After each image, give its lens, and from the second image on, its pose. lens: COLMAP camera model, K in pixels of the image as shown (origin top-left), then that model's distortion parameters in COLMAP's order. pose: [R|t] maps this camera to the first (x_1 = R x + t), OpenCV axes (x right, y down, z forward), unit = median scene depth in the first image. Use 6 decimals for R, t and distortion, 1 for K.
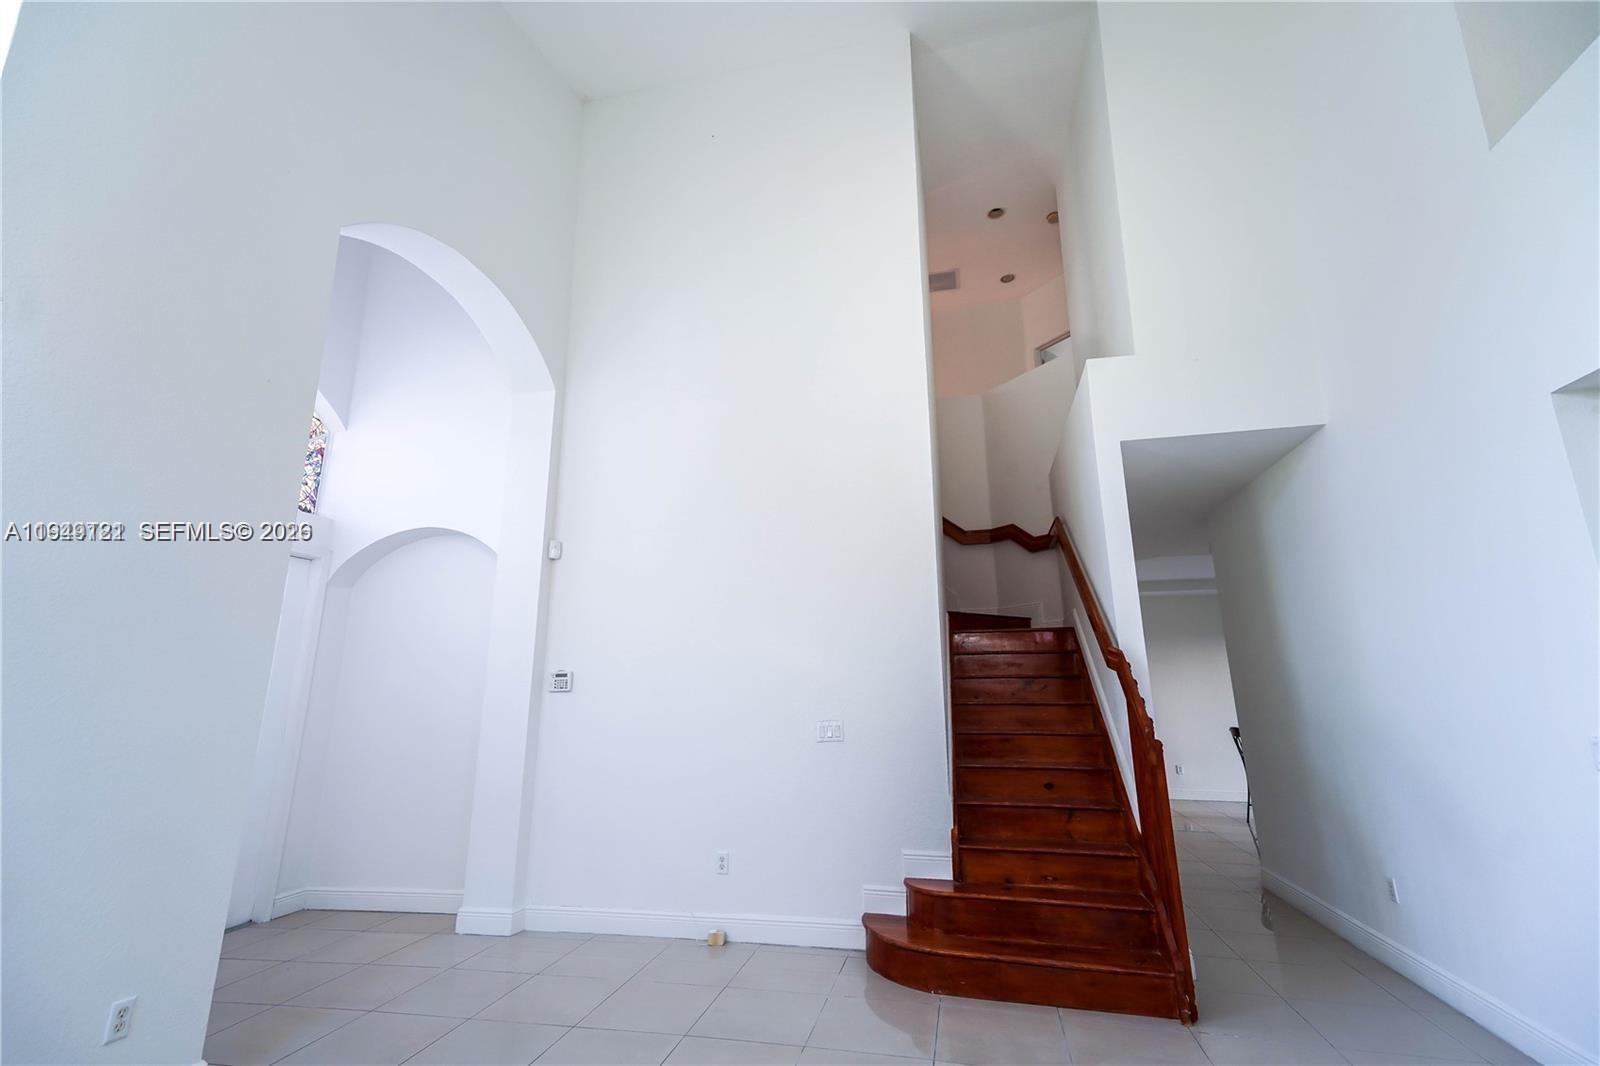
lens RADIAL K [[703.0, 0, 800.0], [0, 703.0, 533.0], [0, 0, 1]] dist [0.001613, 0.000193]
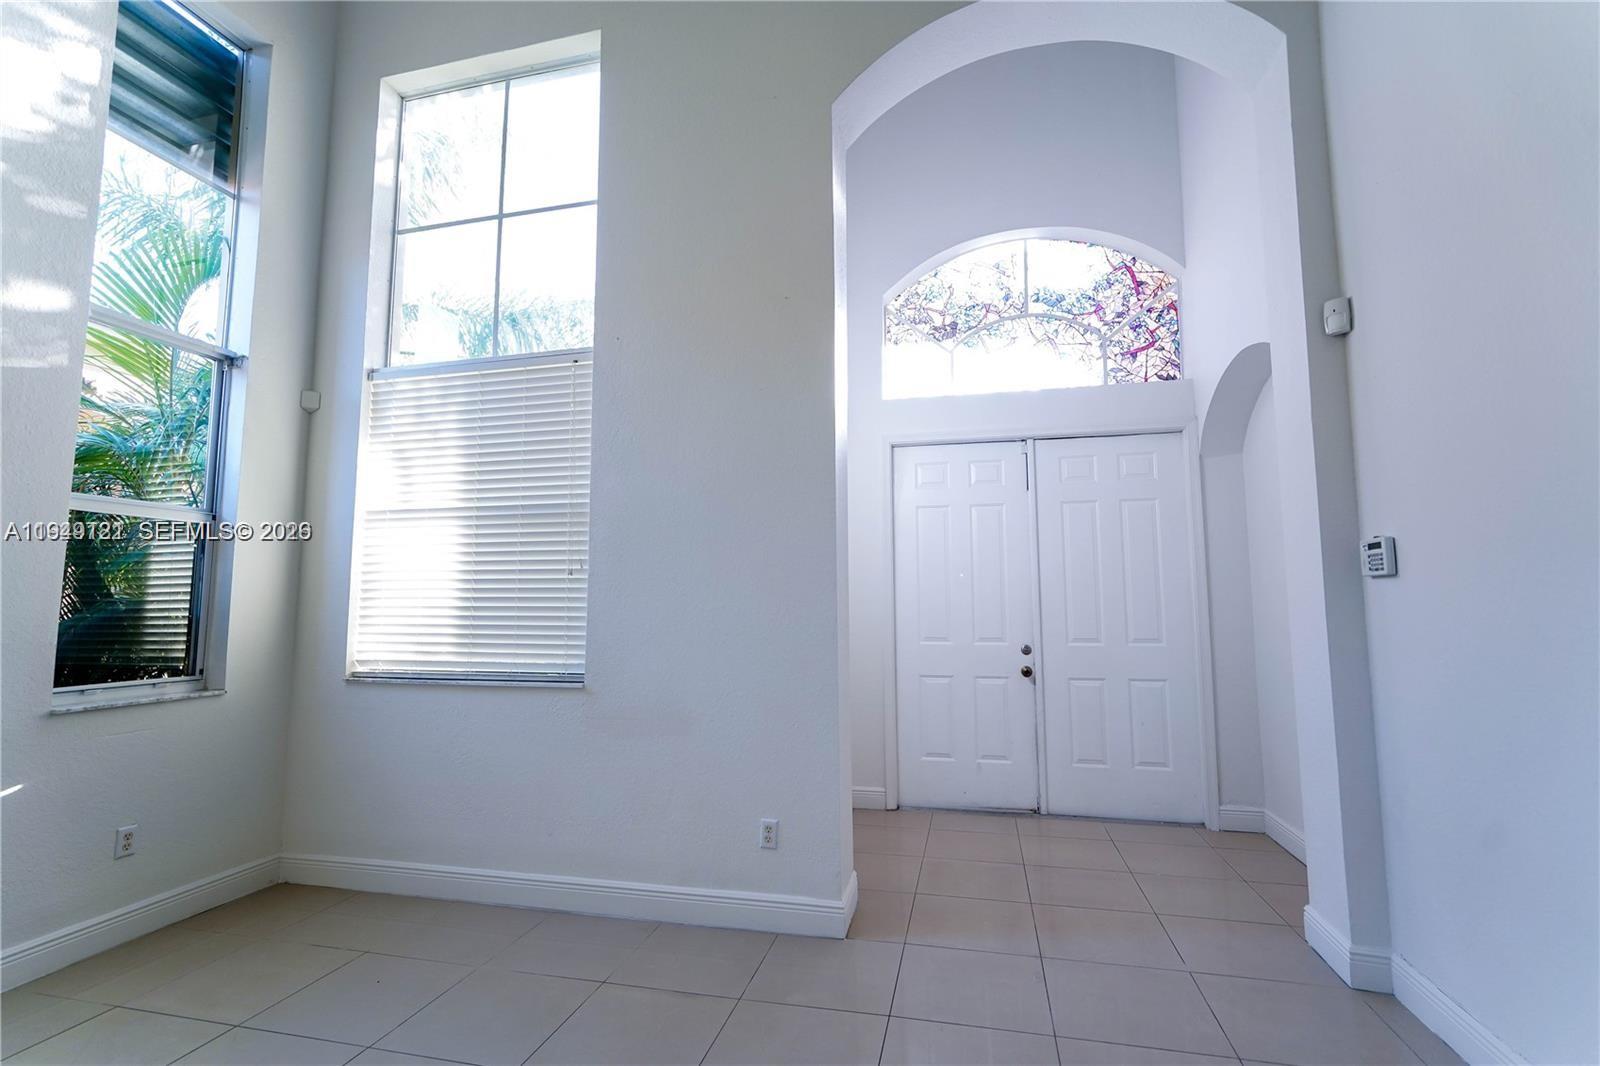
lens RADIAL K [[703.0, 0, 800.0], [0, 703.0, 533.0], [0, 0, 1]] dist [0.001613, 0.000193]
pose [[0.008362, -0.079145, -0.996828, 0.172495], [0.226673, 0.971064, -0.075198, 0.136546], [0.973935, -0.225325, 0.026060, 0.575022]]
